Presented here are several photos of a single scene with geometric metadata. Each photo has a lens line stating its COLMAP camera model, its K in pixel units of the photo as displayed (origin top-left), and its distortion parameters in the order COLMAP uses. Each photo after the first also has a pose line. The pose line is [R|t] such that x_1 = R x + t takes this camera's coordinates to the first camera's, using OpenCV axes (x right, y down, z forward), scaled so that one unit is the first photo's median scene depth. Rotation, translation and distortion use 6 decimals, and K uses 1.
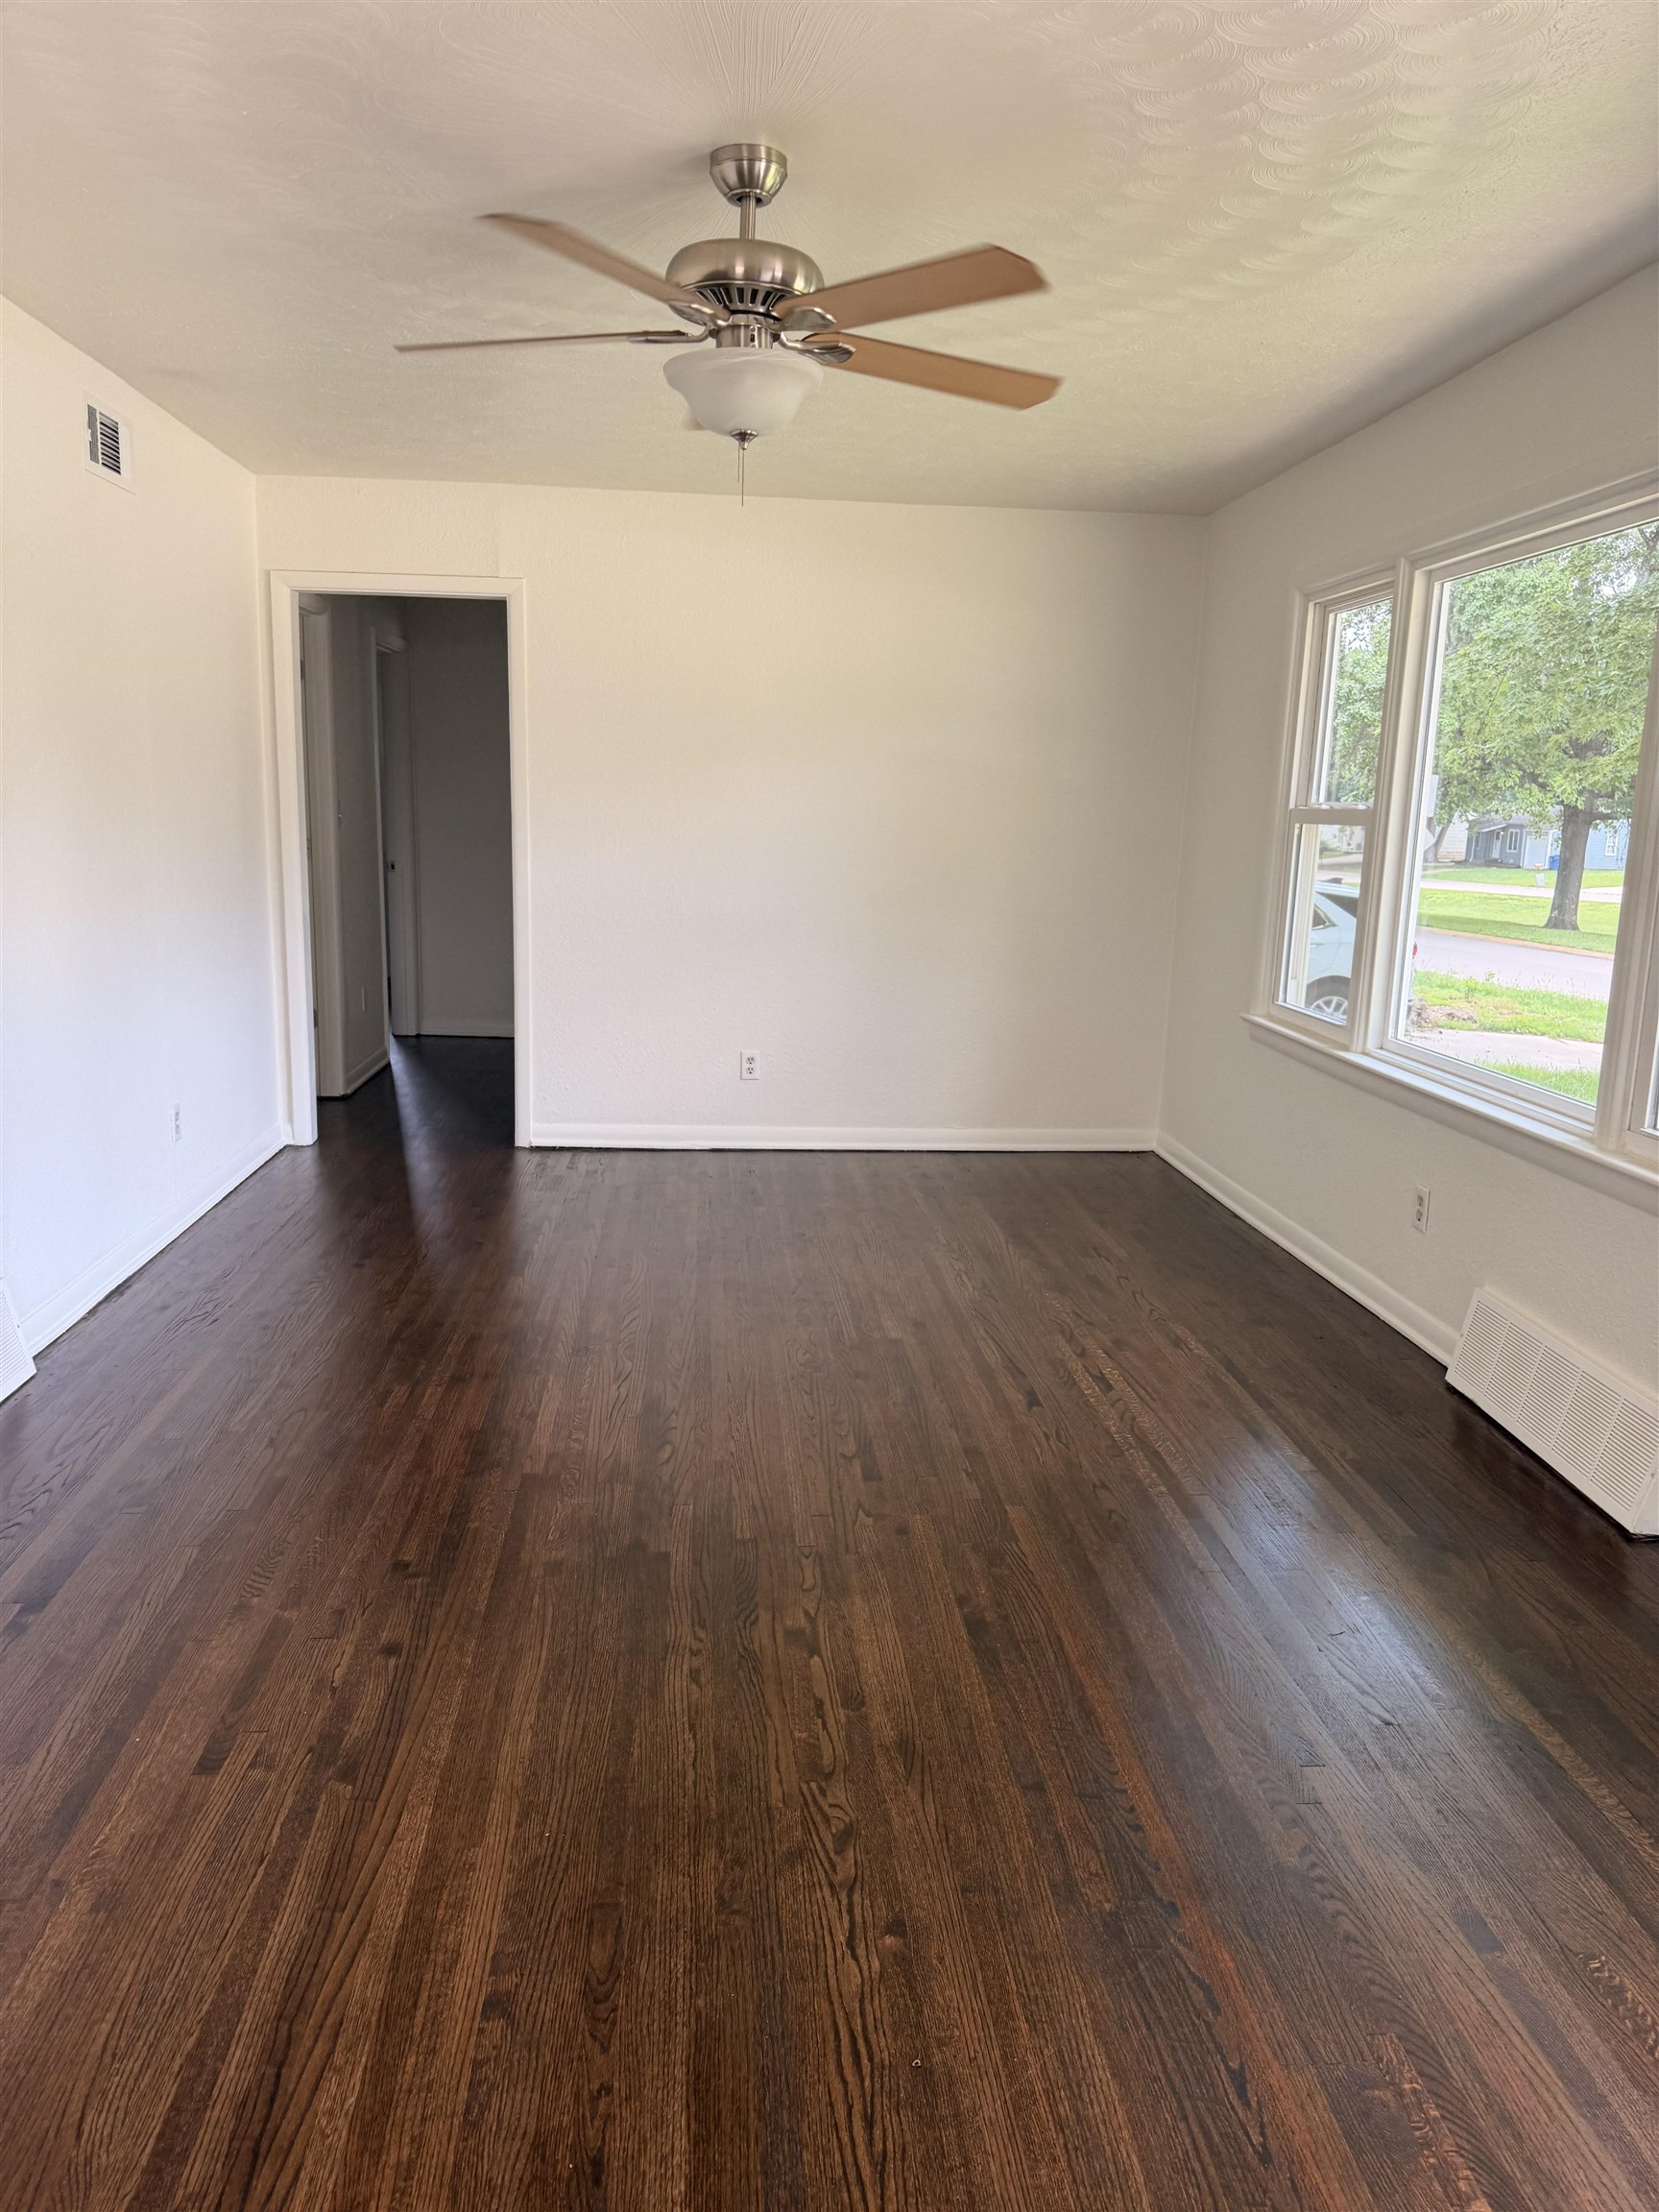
lens RADIAL K [[1575.7, 0, 829.5], [0, 1575.7, 1106.0], [0, 0, 1]] dist [0.051448, -0.050317]
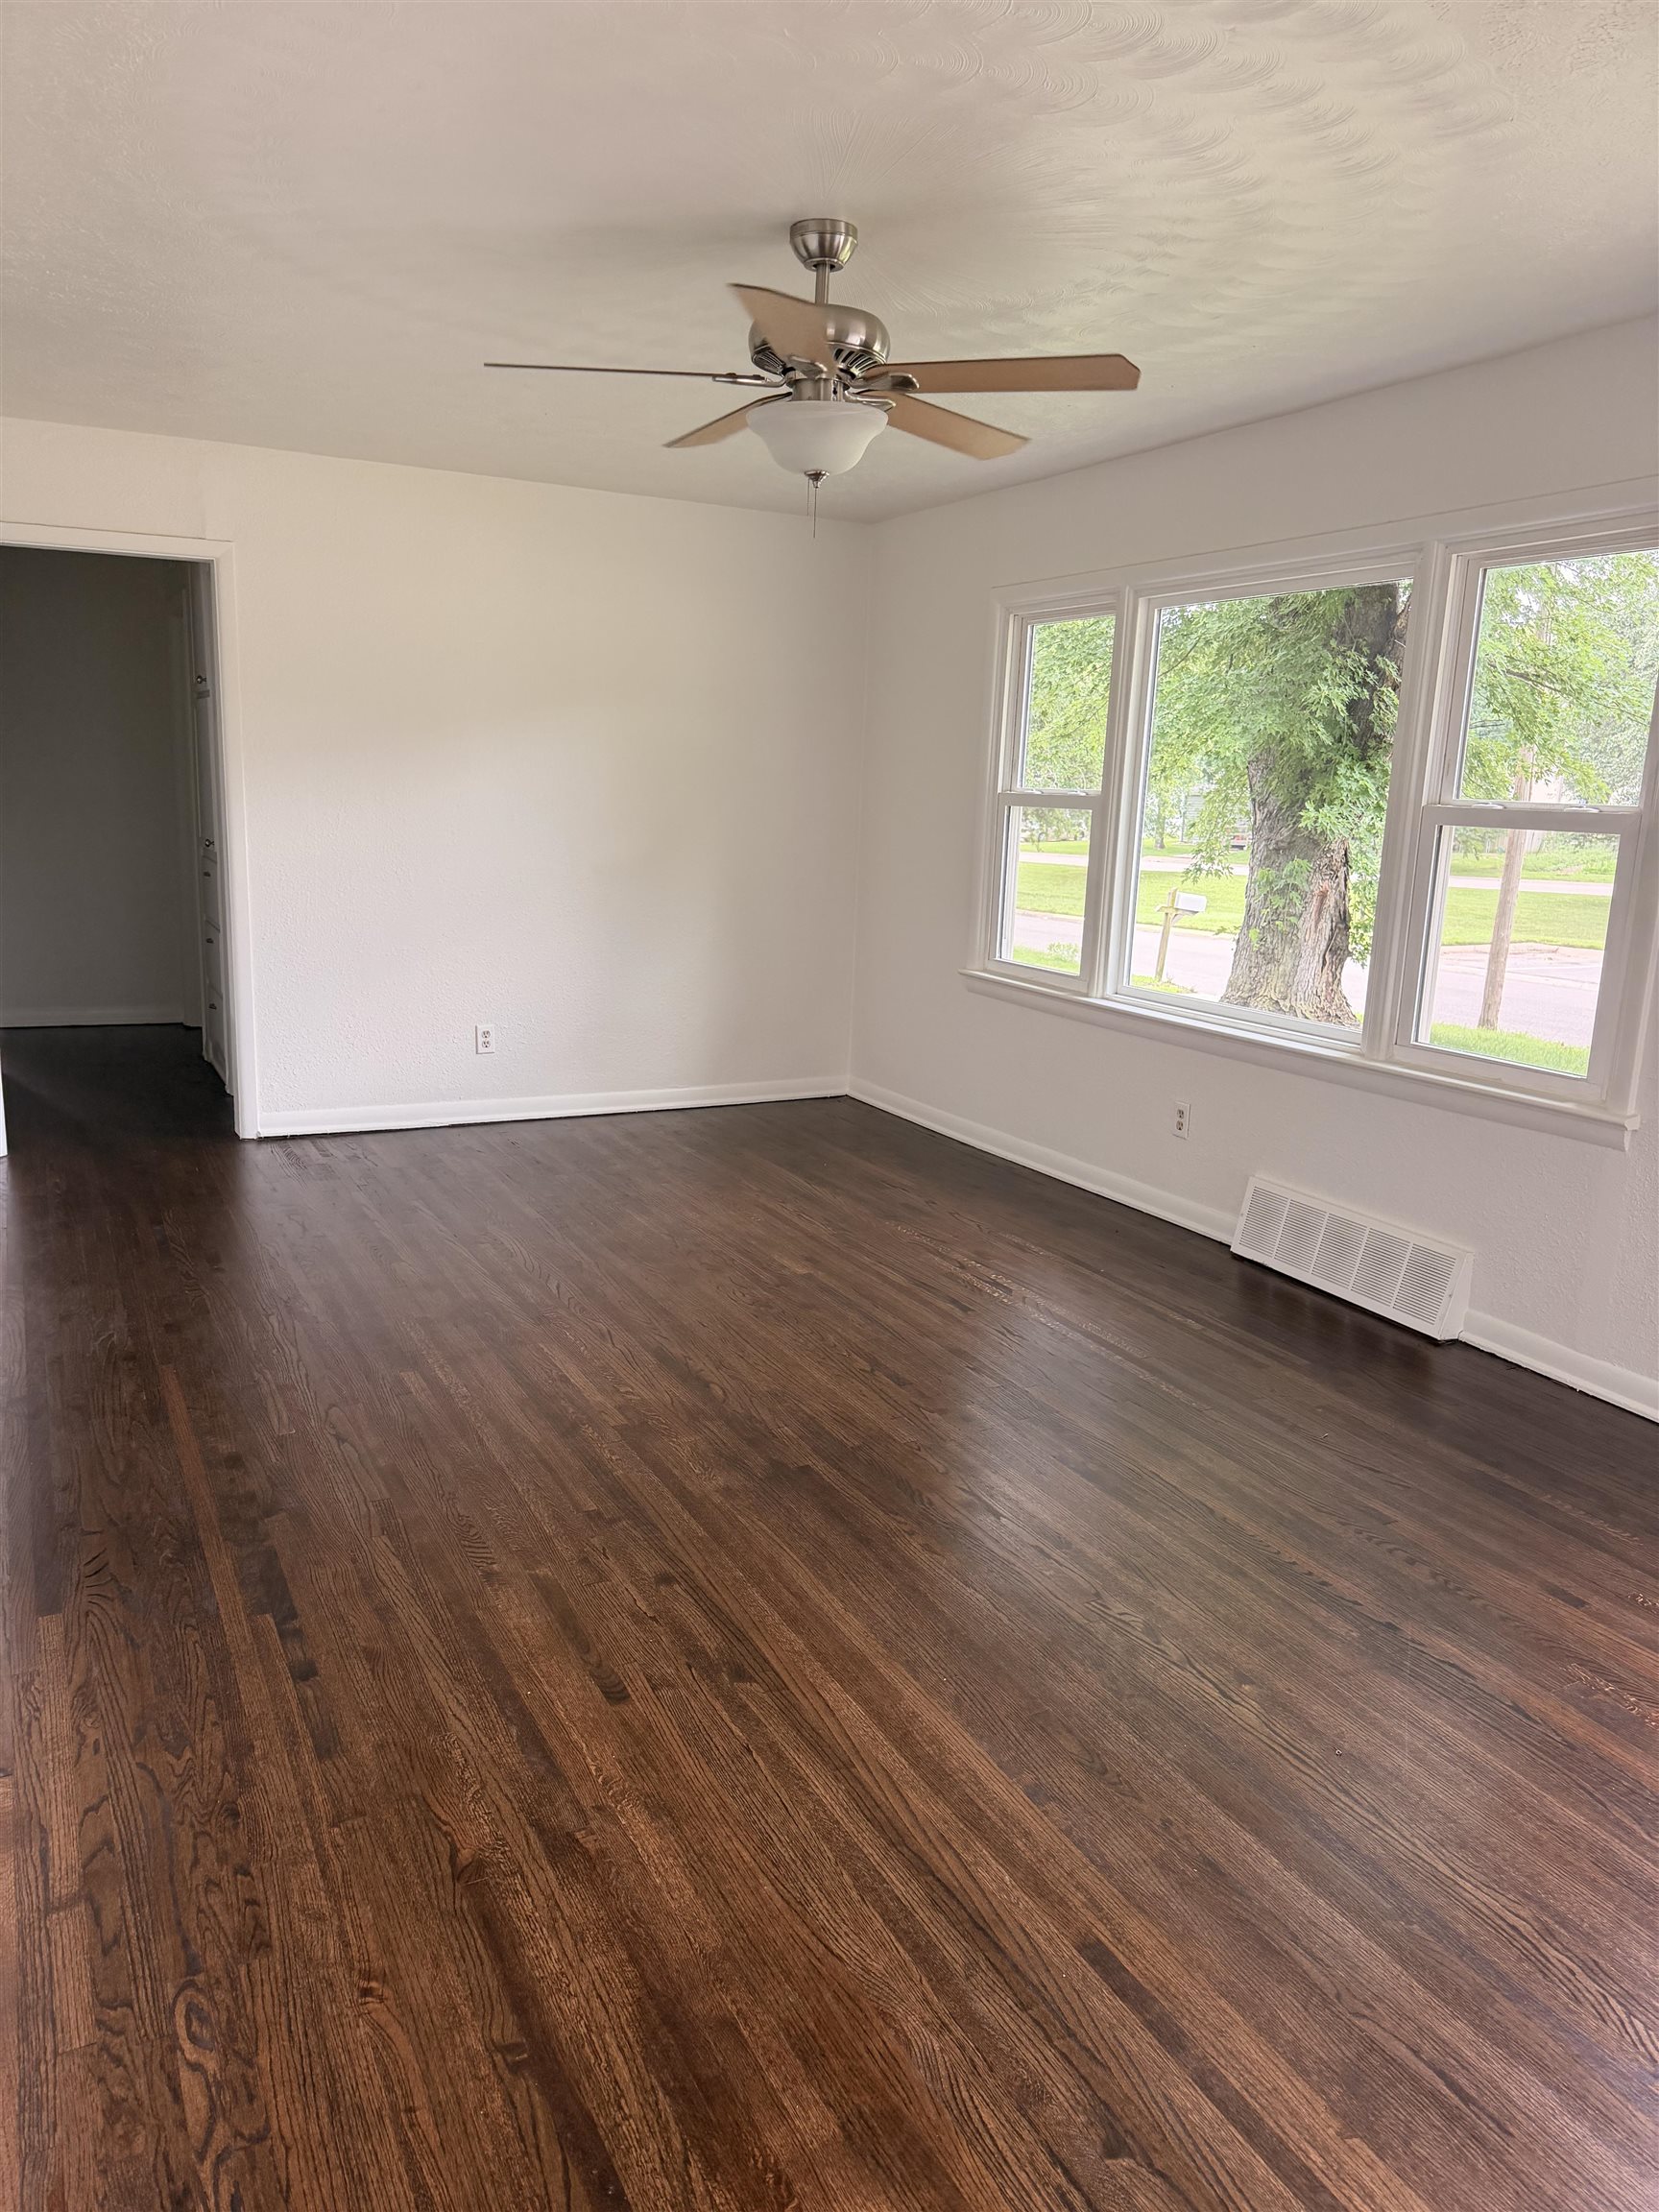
lens RADIAL K [[1575.7, 0, 829.5], [0, 1575.7, 1106.0], [0, 0, 1]] dist [0.051448, -0.050317]
pose [[0.917472, -0.075643, 0.390541, -0.413132], [0.065250, 0.997074, 0.039834, -0.015521], [-0.392411, -0.011063, 0.919723, -0.035592]]
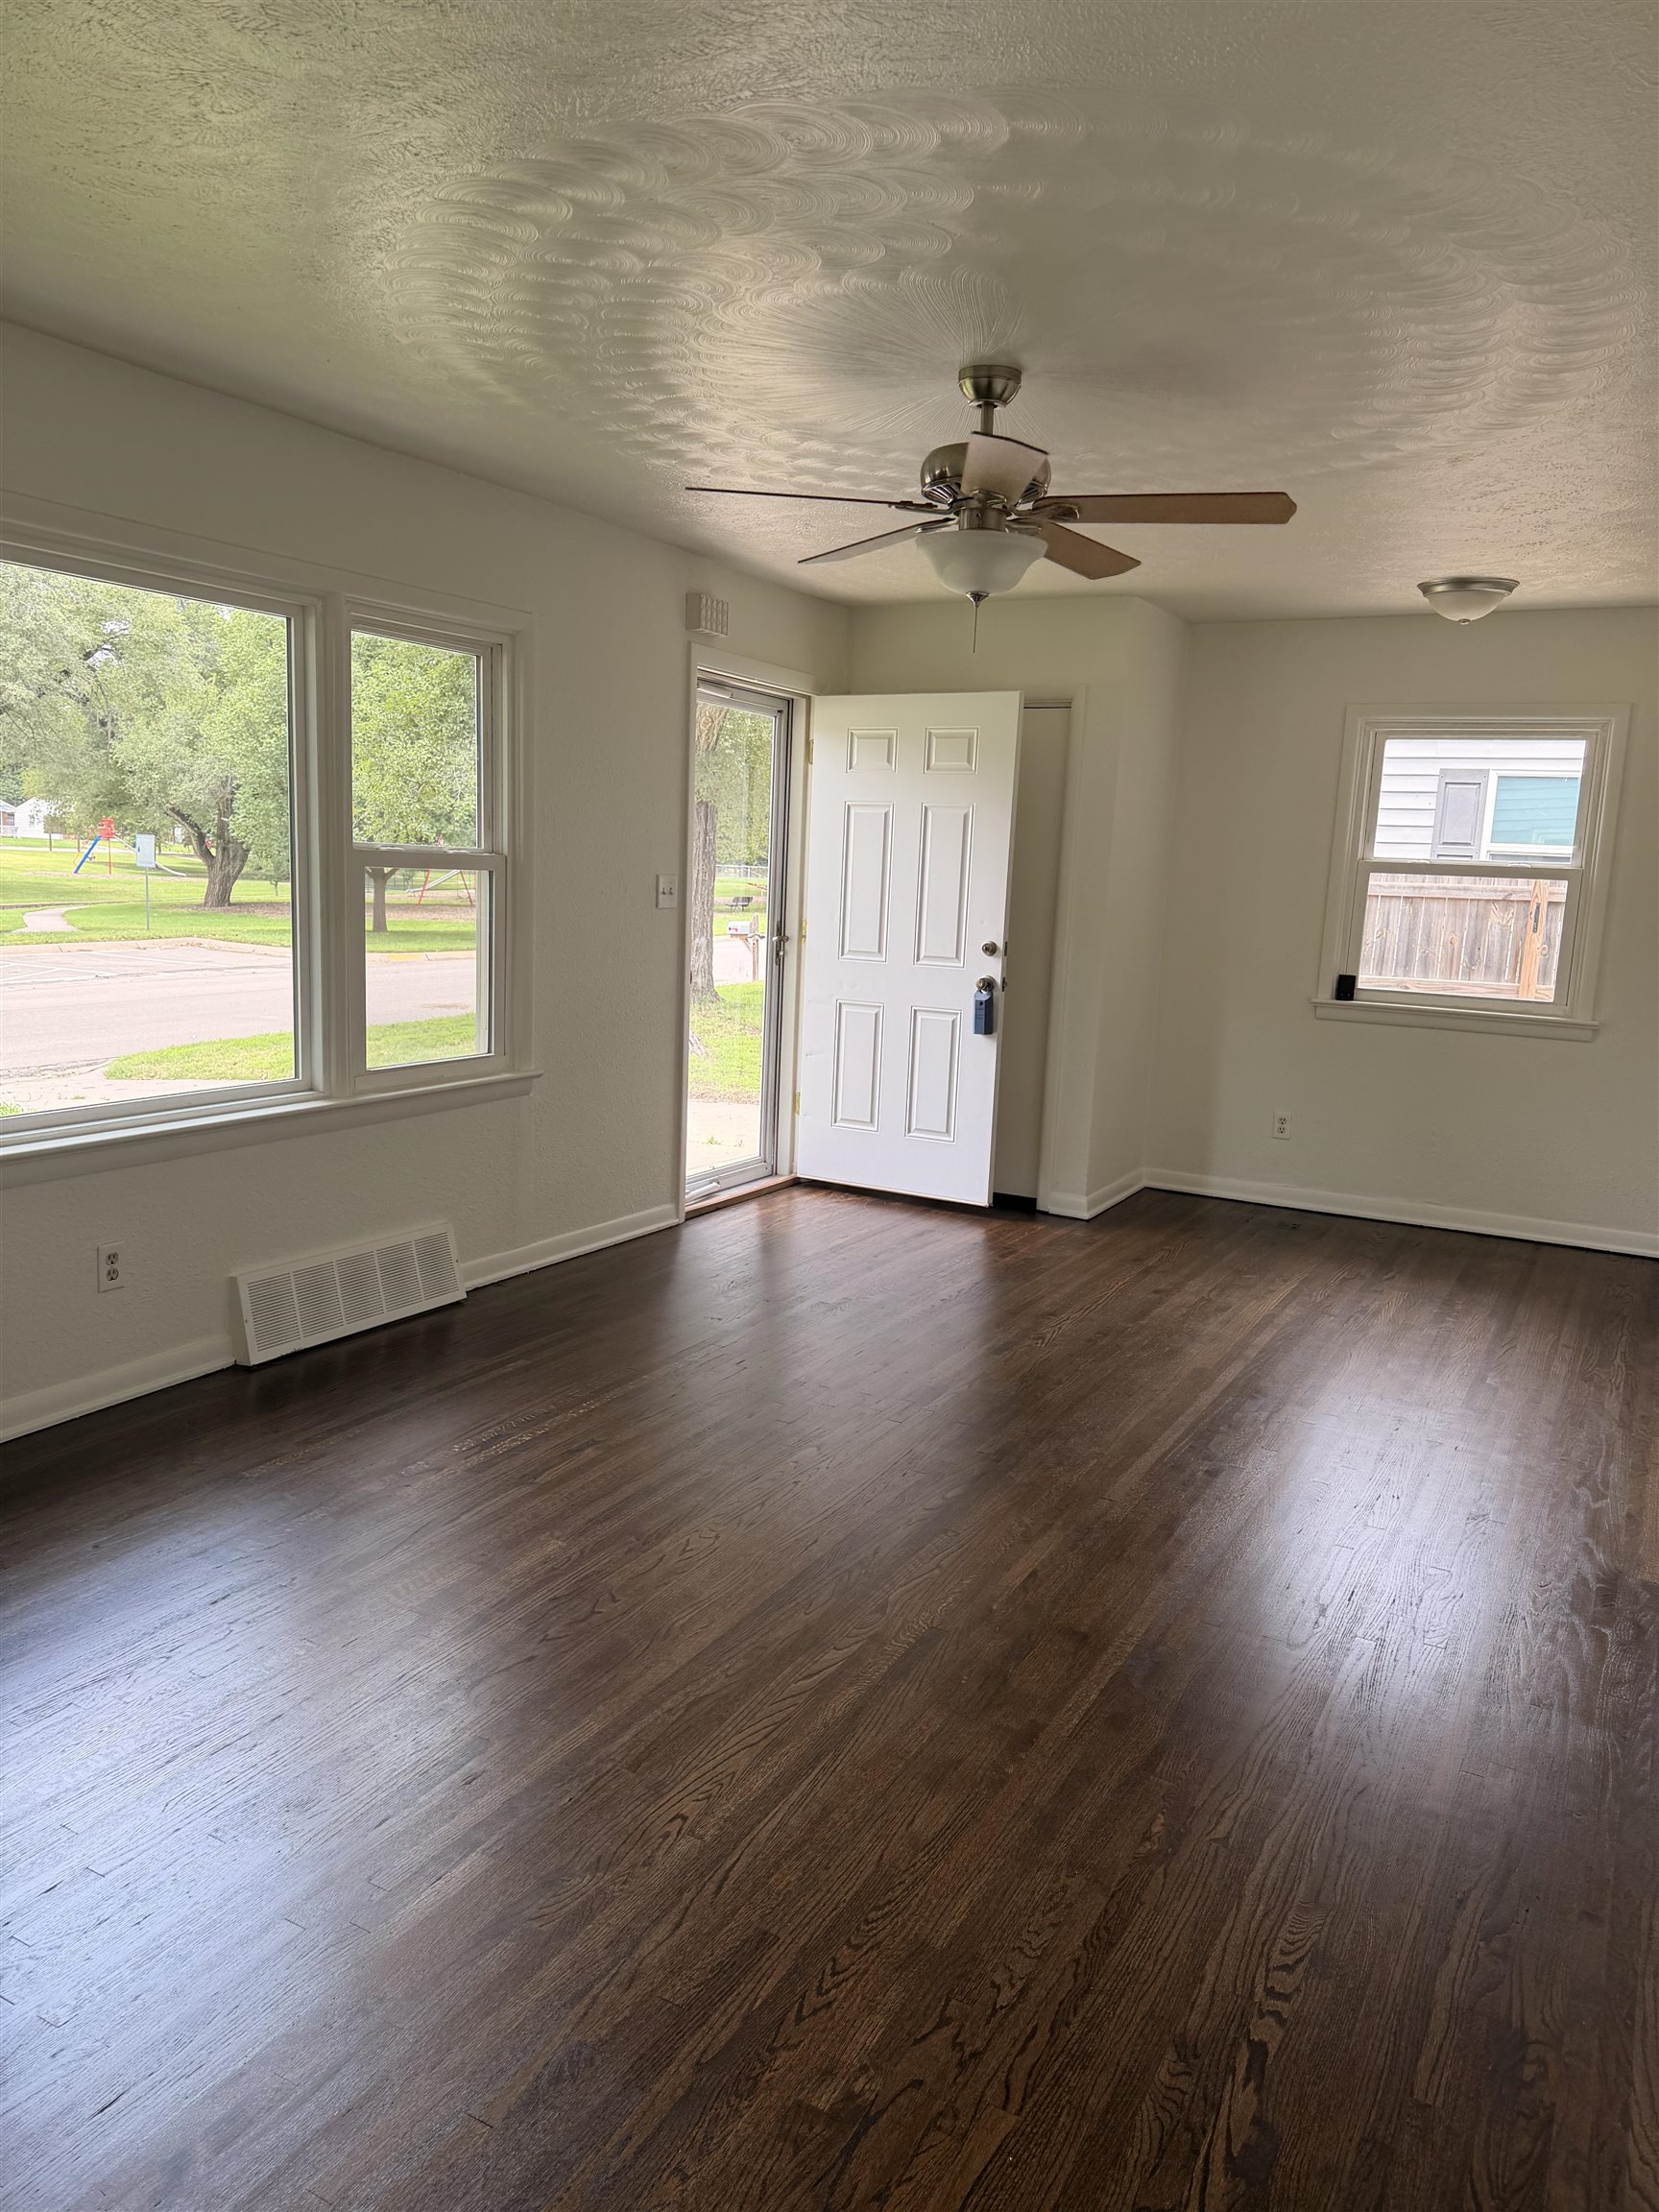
lens RADIAL K [[1575.7, 0, 829.5], [0, 1575.7, 1106.0], [0, 0, 1]] dist [0.051448, -0.050317]
pose [[-0.836355, -0.143224, 0.529148, -0.518986], [0.045493, 0.943803, 0.327362, -0.351510], [-0.546298, 0.297864, -0.782839, 1.671706]]
